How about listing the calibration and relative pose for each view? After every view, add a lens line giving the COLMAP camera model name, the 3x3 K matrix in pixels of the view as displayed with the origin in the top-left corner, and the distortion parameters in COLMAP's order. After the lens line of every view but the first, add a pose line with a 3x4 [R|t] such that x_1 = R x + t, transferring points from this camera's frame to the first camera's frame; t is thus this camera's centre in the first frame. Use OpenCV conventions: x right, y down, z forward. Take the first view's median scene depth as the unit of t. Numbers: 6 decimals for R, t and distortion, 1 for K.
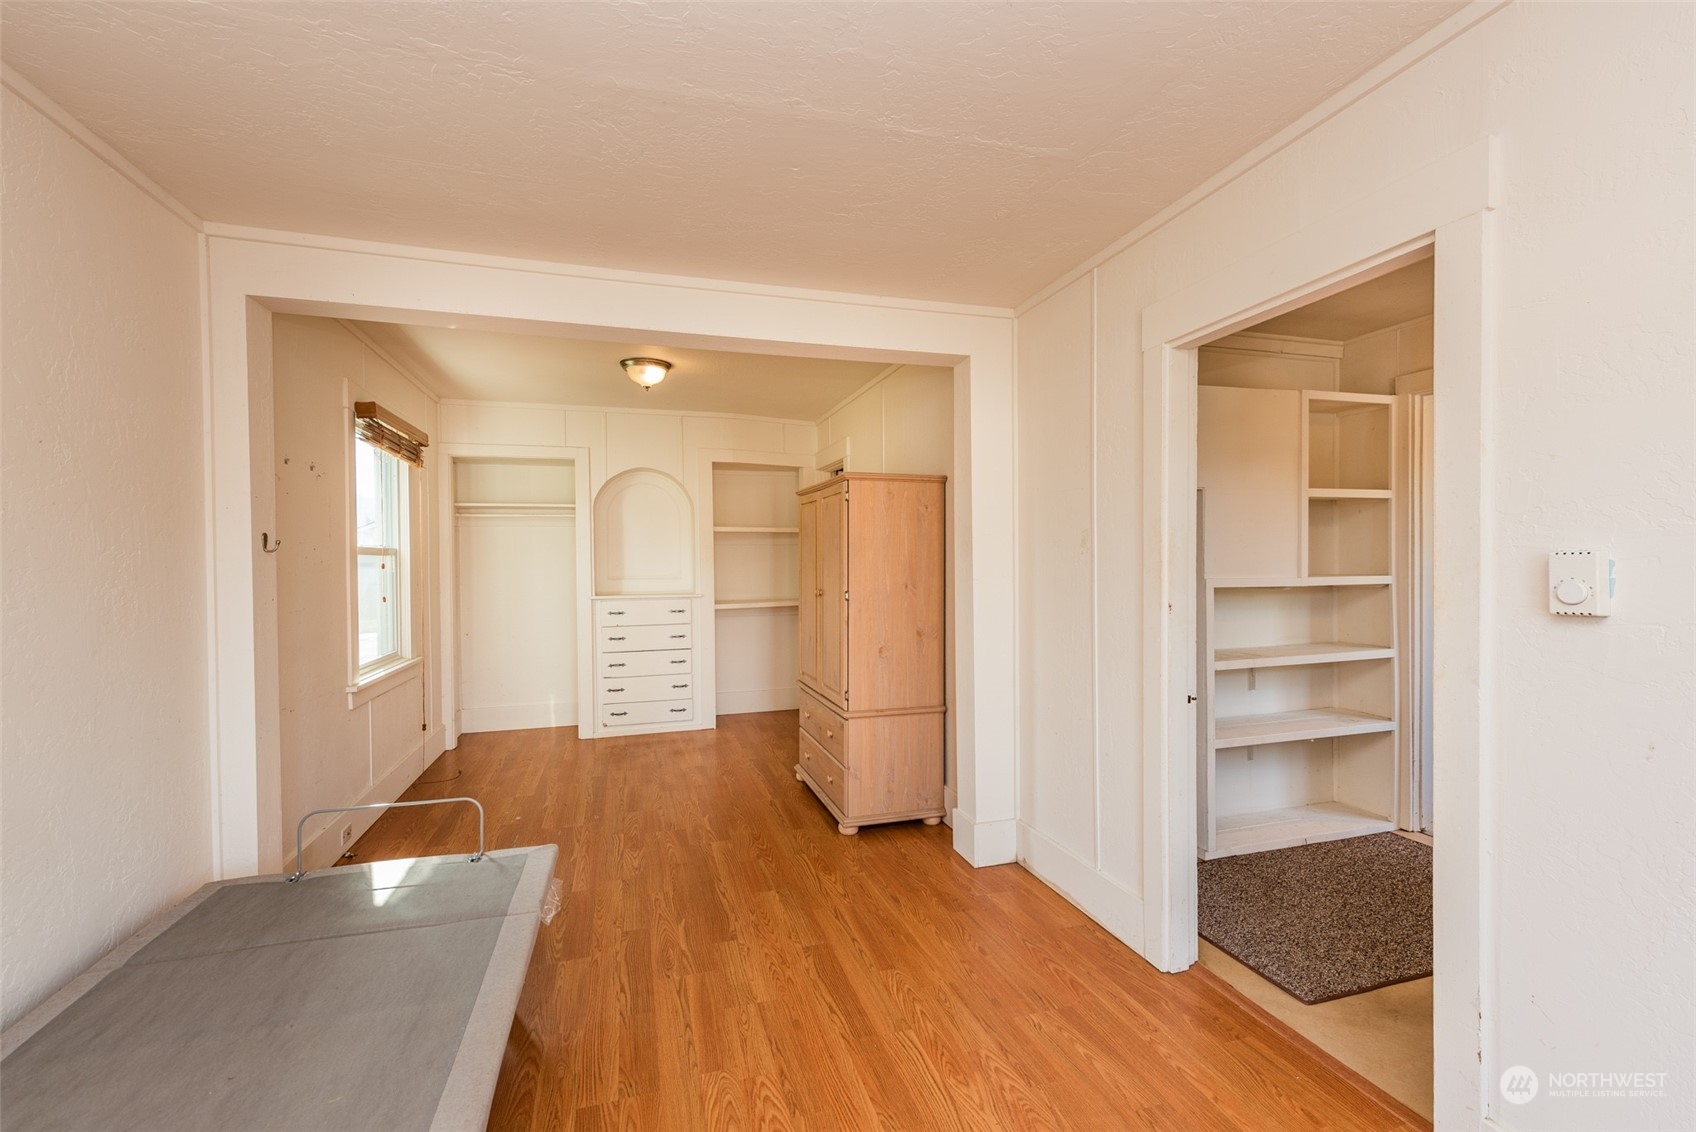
lens RADIAL K [[725.8, 0, 852.4], [0, 725.8, 565.1], [0, 0, 1]] dist [0.003054, -0.000084]
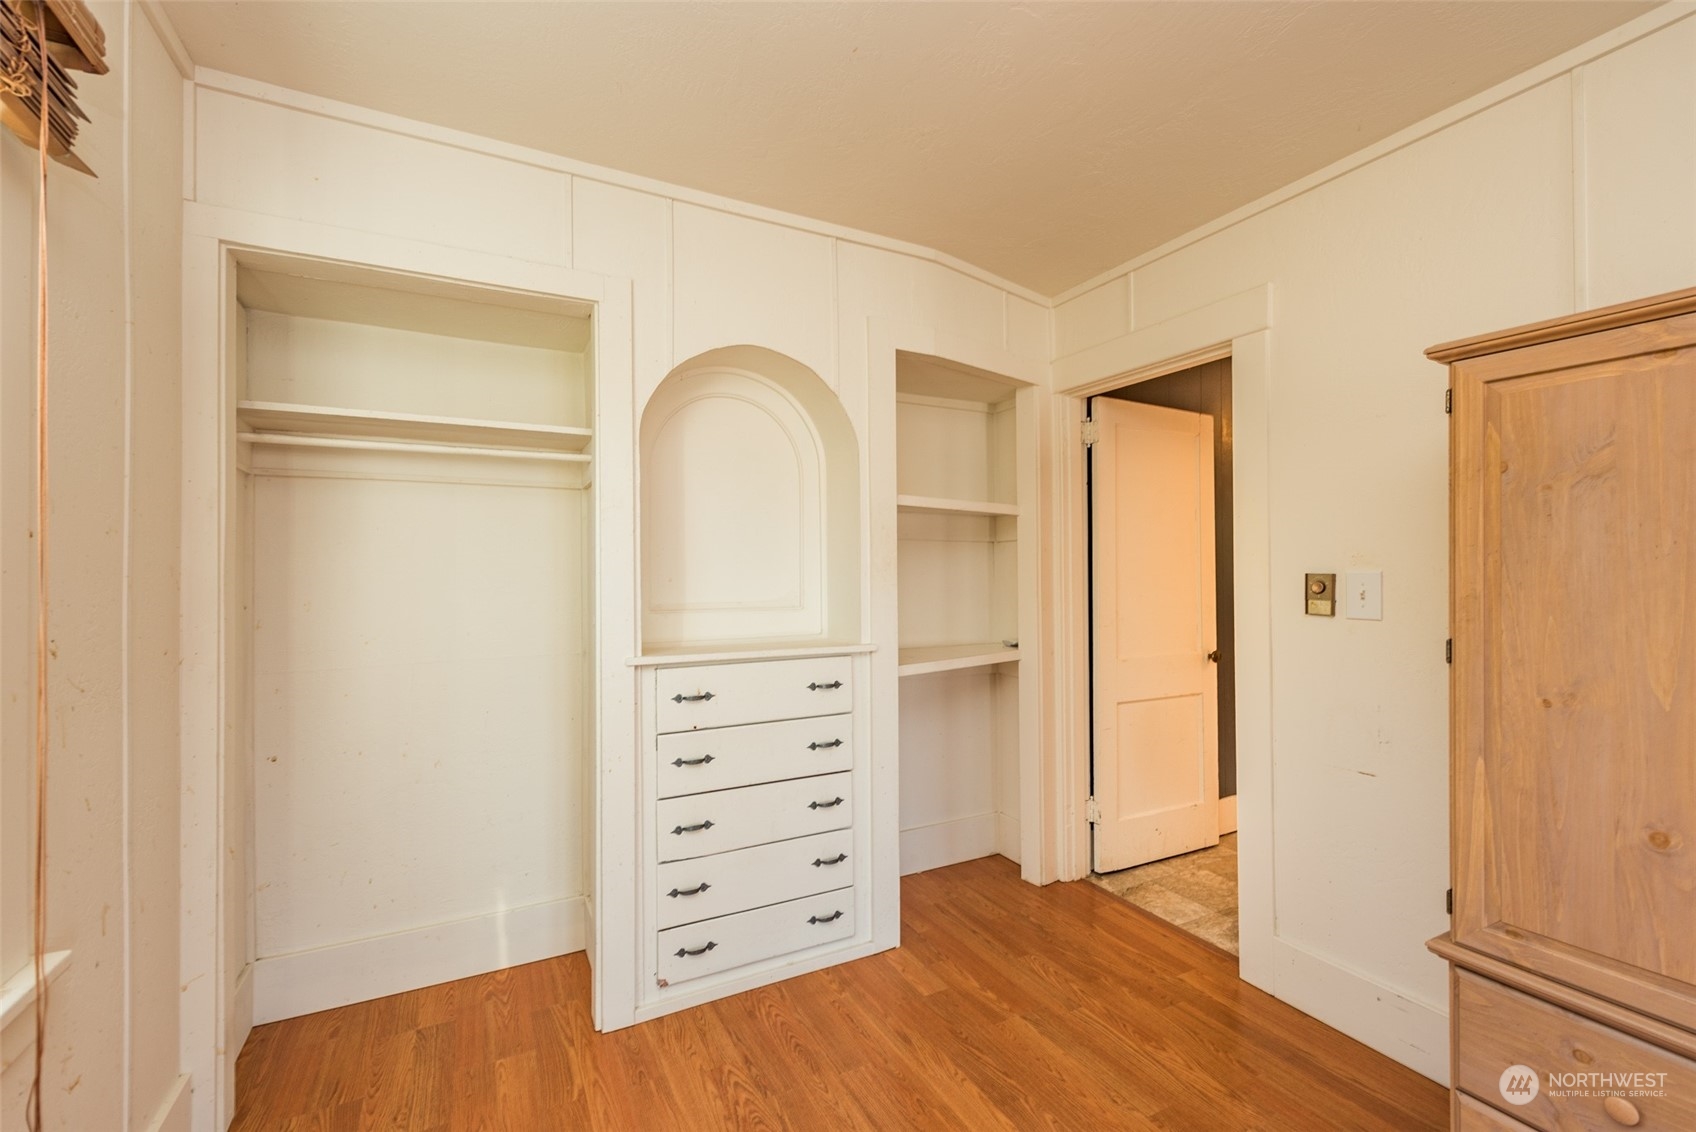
lens RADIAL K [[725.8, 0, 851.0], [0, 725.8, 566.1], [0, 0, 1]] dist [0.003054, -0.000084]
pose [[0.984276, 0.003524, 0.176600, -0.310200], [0.001319, 0.999626, -0.027298, 0.004337], [-0.176631, 0.027101, 0.983904, 0.586337]]
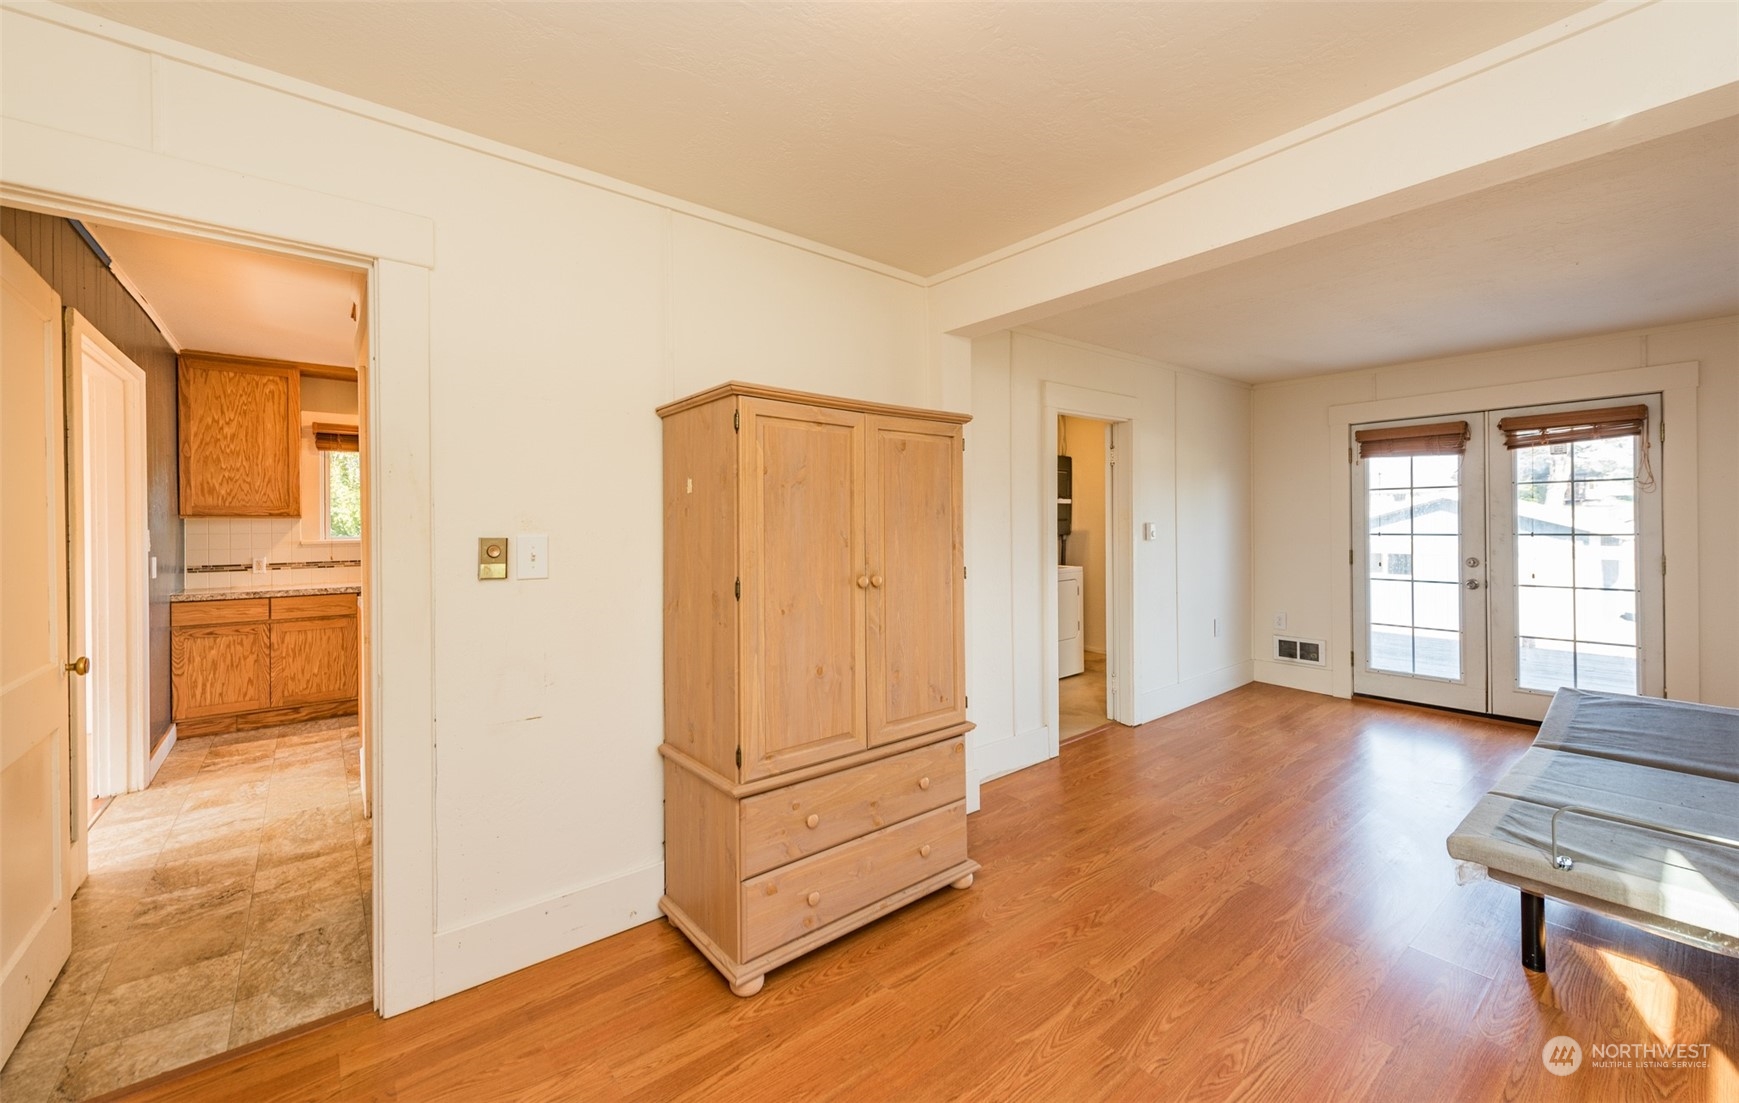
lens RADIAL K [[698.9, 0, 858.4], [0, 698.9, 514.3], [0, 0, 1]] dist [0.000615, -0.000143]
pose [[-0.363941, 0.019675, 0.931214, -0.426468], [0.022567, 0.999670, -0.012302, -0.006154], [-0.931149, 0.016537, -0.364265, 0.888604]]
